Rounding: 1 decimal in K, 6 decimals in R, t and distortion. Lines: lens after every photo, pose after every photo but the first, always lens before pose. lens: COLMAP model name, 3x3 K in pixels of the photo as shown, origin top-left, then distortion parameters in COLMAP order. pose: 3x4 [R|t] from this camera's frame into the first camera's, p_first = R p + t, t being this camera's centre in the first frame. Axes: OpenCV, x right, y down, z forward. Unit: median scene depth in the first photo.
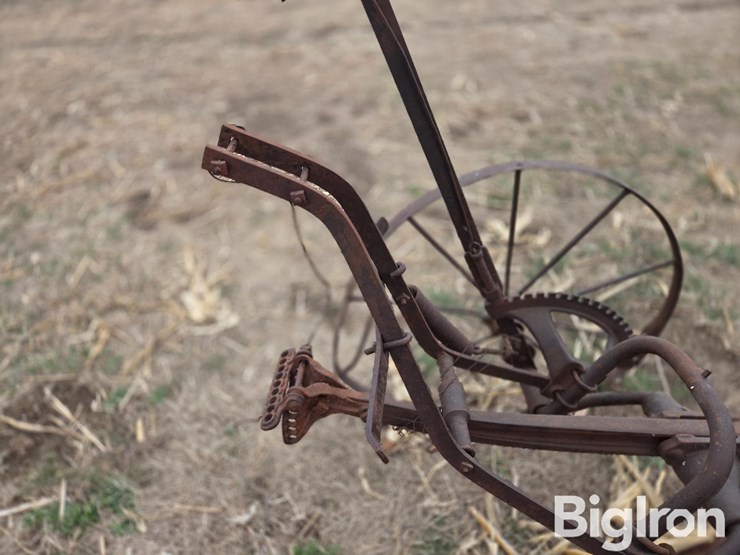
lens RADIAL K [[481.8, 0, 370.0], [0, 481.8, 277.5], [0, 0, 1]] dist [0.069621, -0.054511]
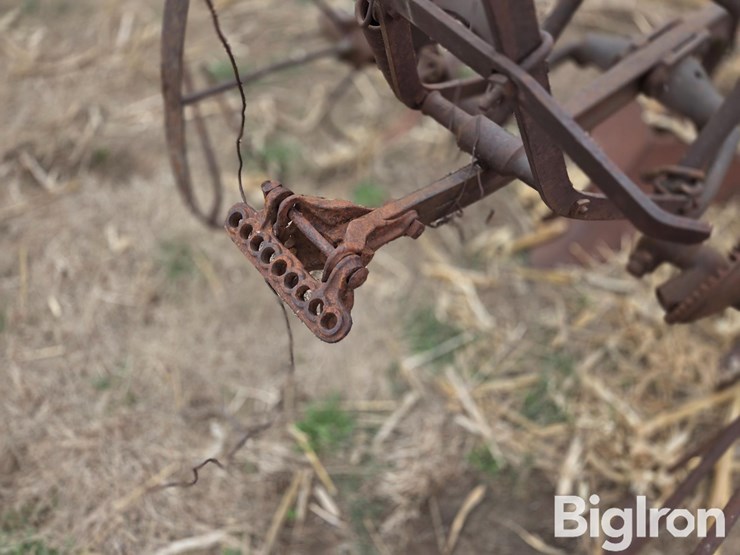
lens RADIAL K [[481.8, 0, 370.0], [0, 481.8, 277.5], [0, 0, 1]] dist [0.069621, -0.054511]
pose [[0.740328, -0.569314, 0.357486, -0.191513], [0.368127, 0.788292, 0.493030, 0.001572], [-0.562492, -0.233404, 0.793175, 0.316486]]
